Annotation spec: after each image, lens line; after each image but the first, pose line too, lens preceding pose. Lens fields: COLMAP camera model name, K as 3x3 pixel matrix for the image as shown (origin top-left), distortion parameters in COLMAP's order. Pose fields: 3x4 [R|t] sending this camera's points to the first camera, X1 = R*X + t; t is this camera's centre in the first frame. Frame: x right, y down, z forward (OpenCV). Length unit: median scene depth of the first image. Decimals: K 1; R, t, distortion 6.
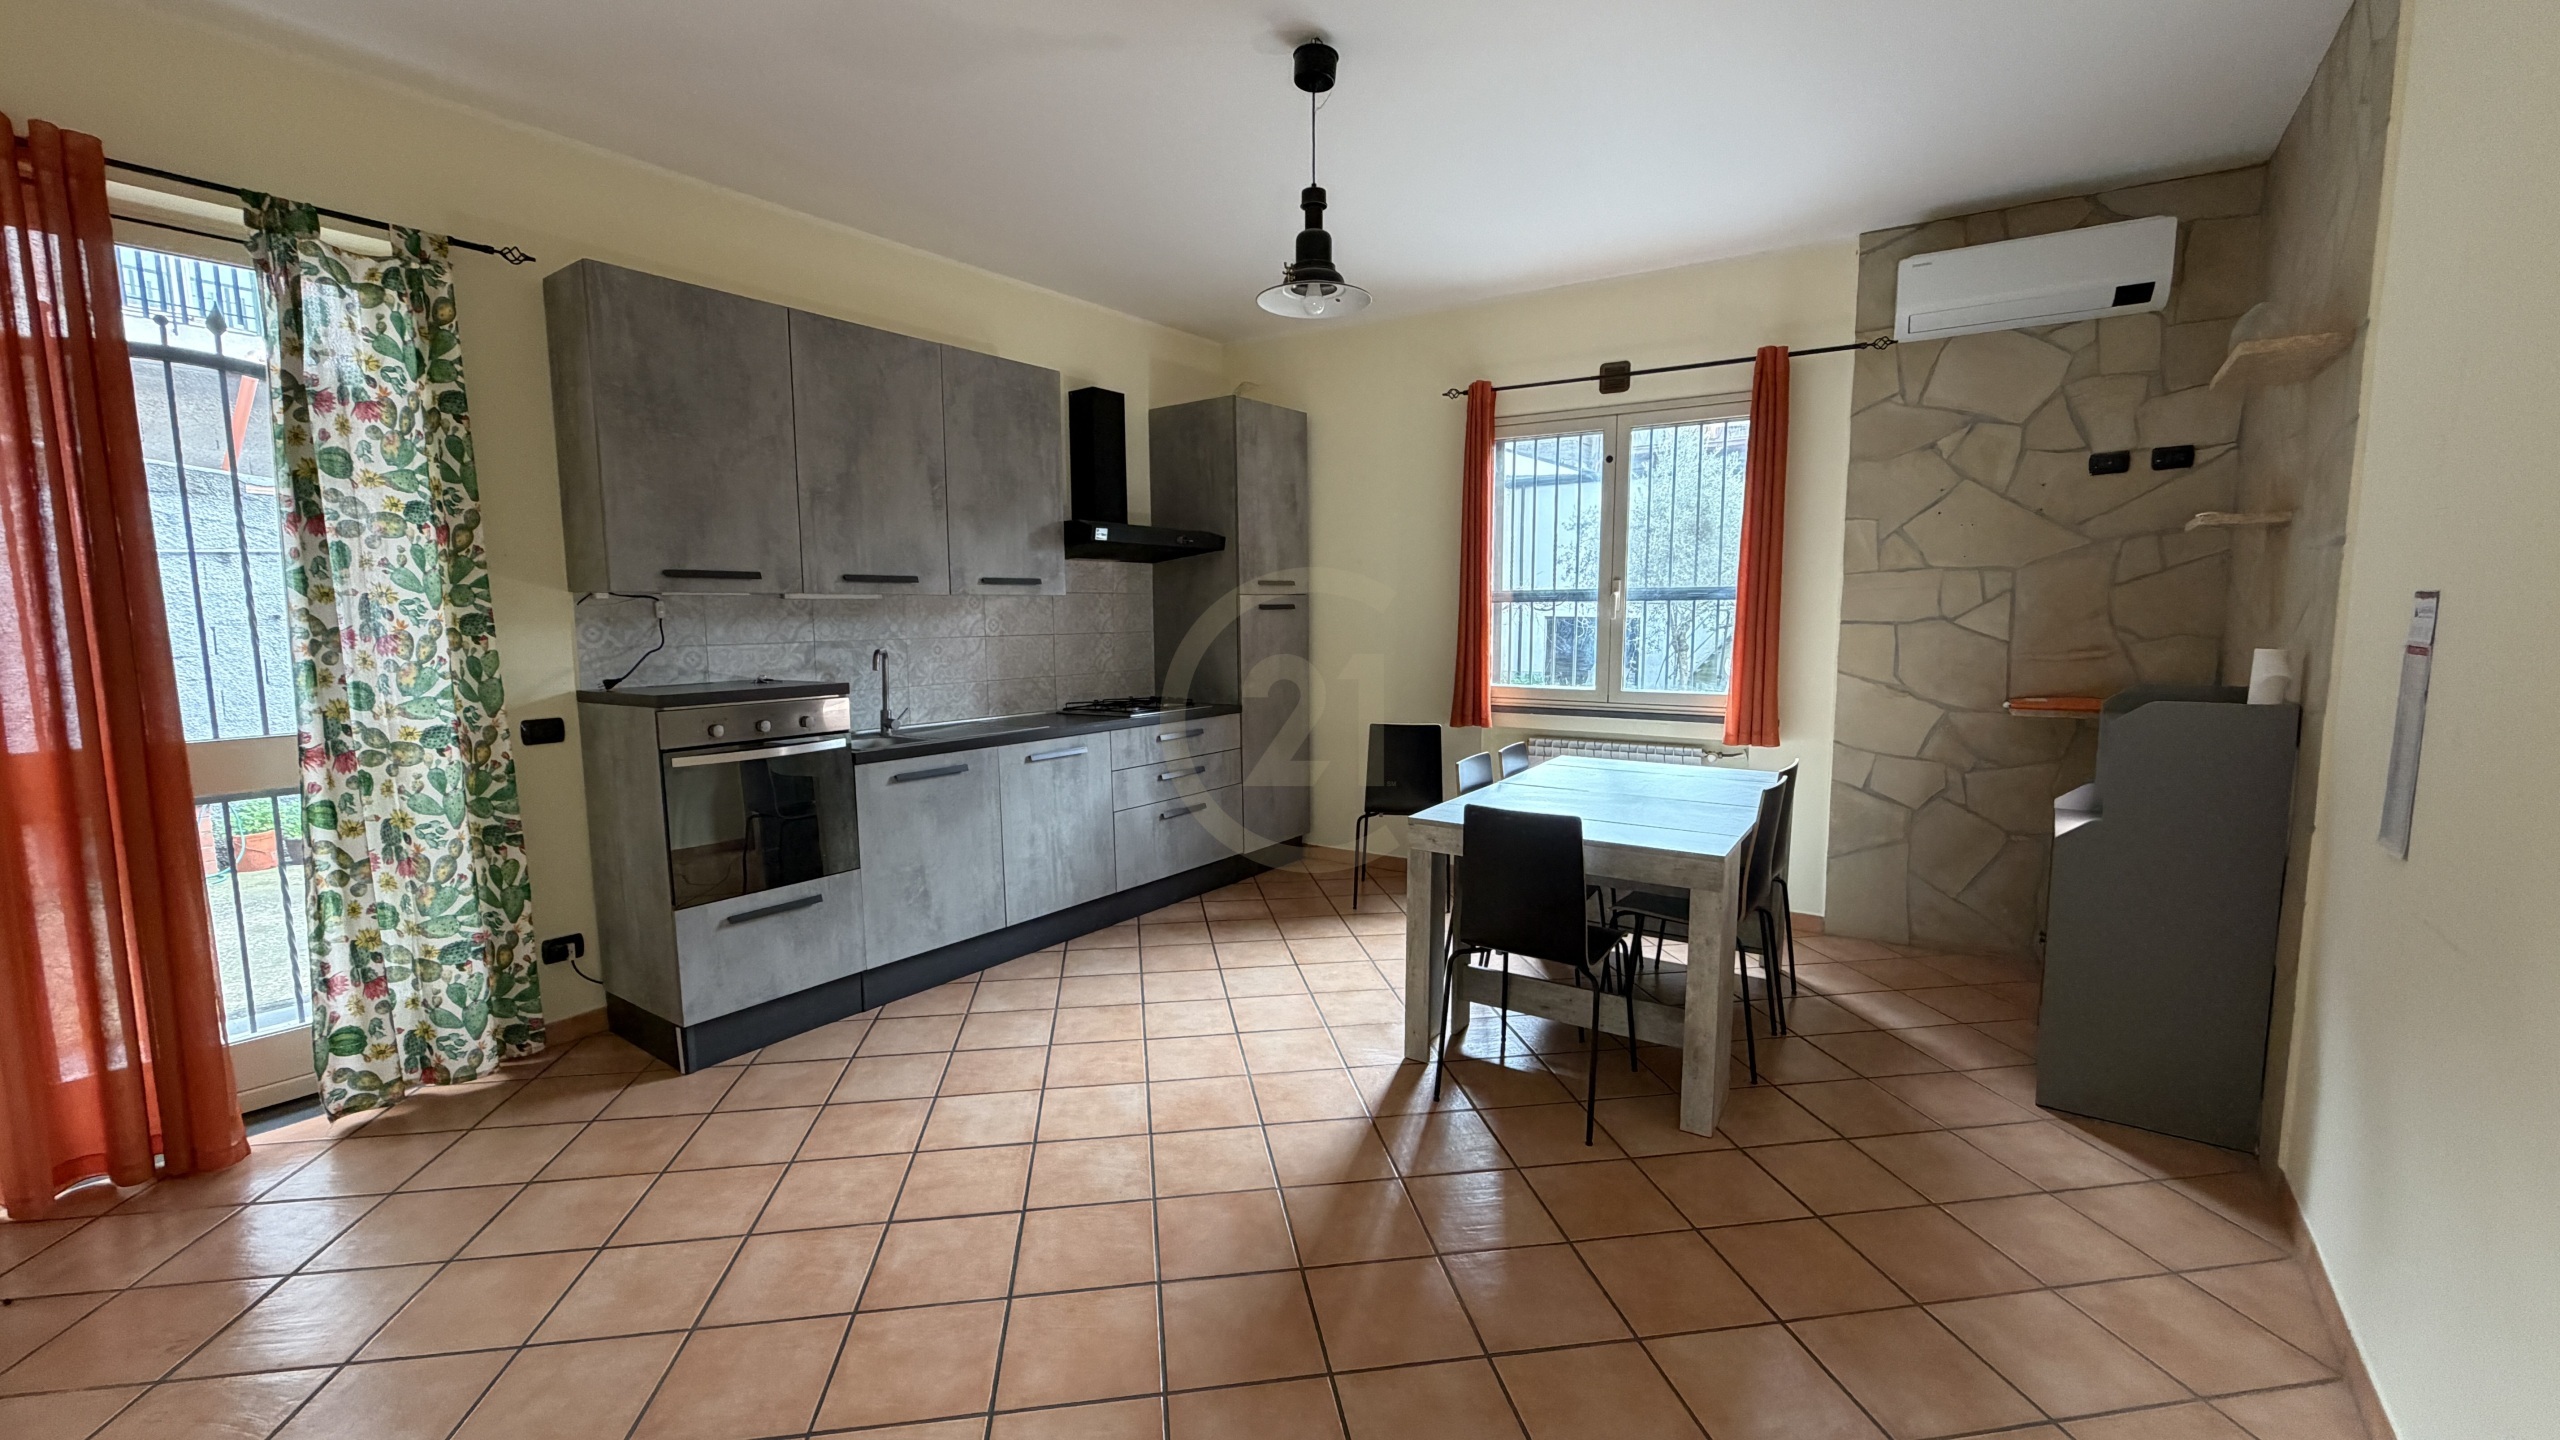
lens RADIAL K [[1018.1, 0, 1283.3], [0, 1018.1, 721.1], [0, 0, 1]] dist [0.000453, 0.000086]
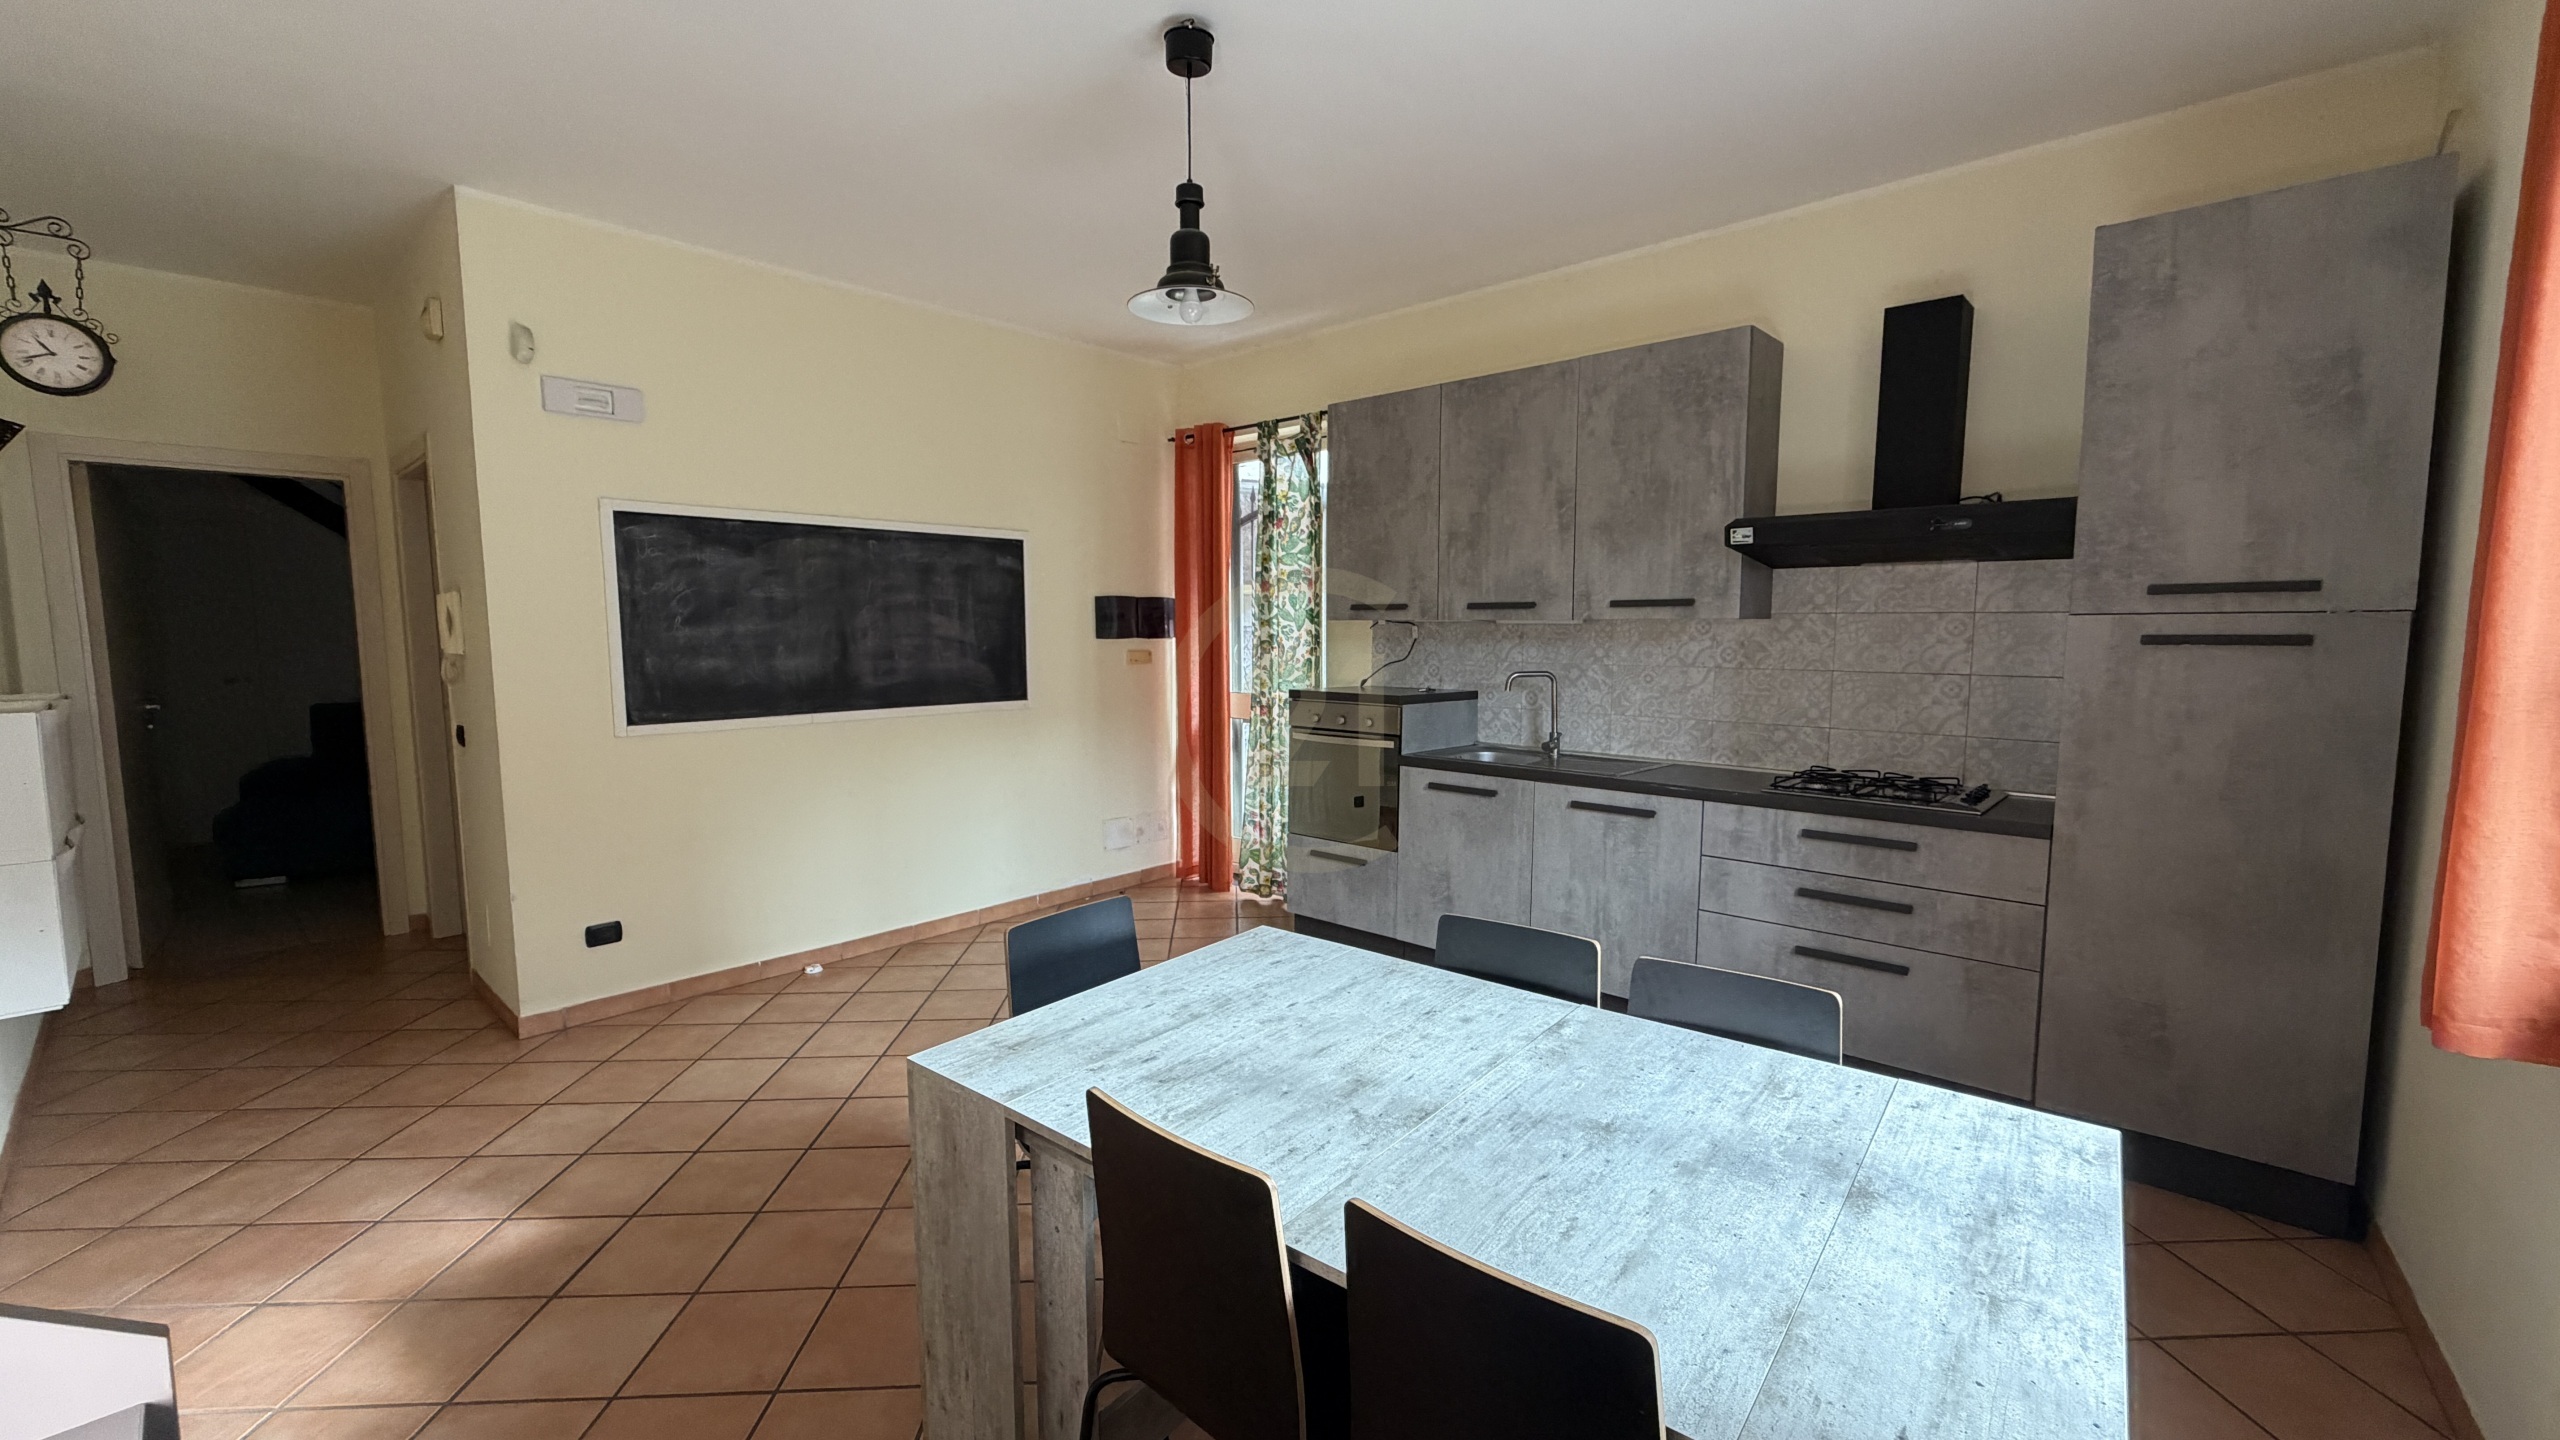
lens RADIAL K [[1018.1, 0, 1283.3], [0, 1018.1, 721.1], [0, 0, 1]] dist [0.000453, 0.000086]
pose [[-0.103341, 0.101088, -0.989496, 0.681859], [-0.109246, 0.987650, 0.112309, -0.112491], [0.988628, 0.119704, -0.091021, 0.864176]]
